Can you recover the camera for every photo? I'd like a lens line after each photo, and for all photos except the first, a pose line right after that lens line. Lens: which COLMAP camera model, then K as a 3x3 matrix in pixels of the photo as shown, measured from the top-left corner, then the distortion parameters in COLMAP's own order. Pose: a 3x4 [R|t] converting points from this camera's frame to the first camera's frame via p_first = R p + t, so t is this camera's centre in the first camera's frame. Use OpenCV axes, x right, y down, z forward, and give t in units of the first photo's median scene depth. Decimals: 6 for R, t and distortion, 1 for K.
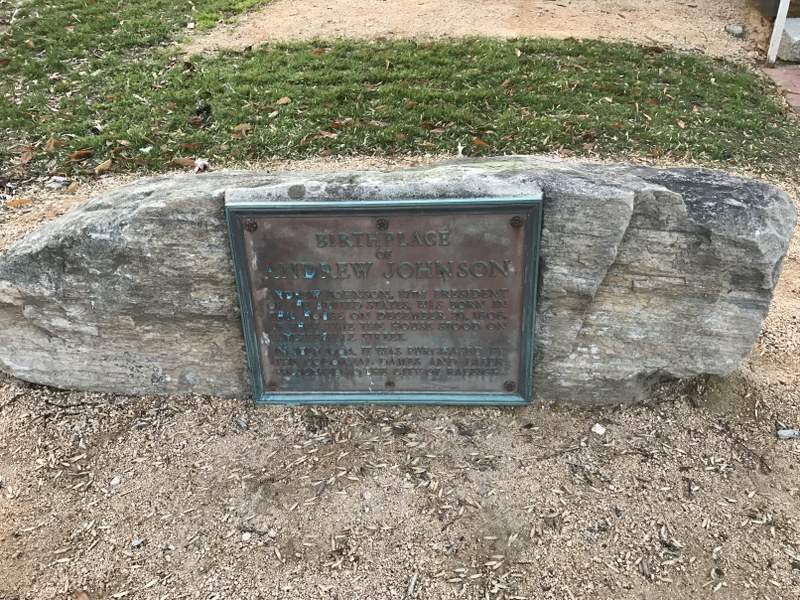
lens RADIAL K [[662.6, 0, 399.0], [0, 662.6, 286.7], [0, 0, 1]] dist [0.008305, -0.007735]
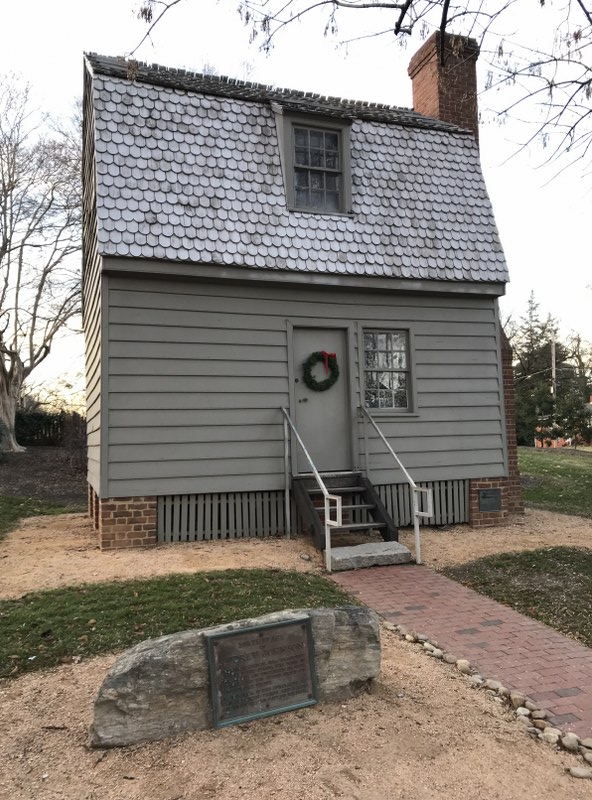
lens RADIAL K [[640.9, 0, 296.0], [0, 640.9, 400.0], [0, 0, 1]] dist [0.055089, -0.004091]
pose [[0.873521, 0.039102, 0.485213, -1.192387], [0.250514, 0.818532, -0.516961, 0.512612], [-0.417376, 0.573129, 0.705209, -1.479159]]
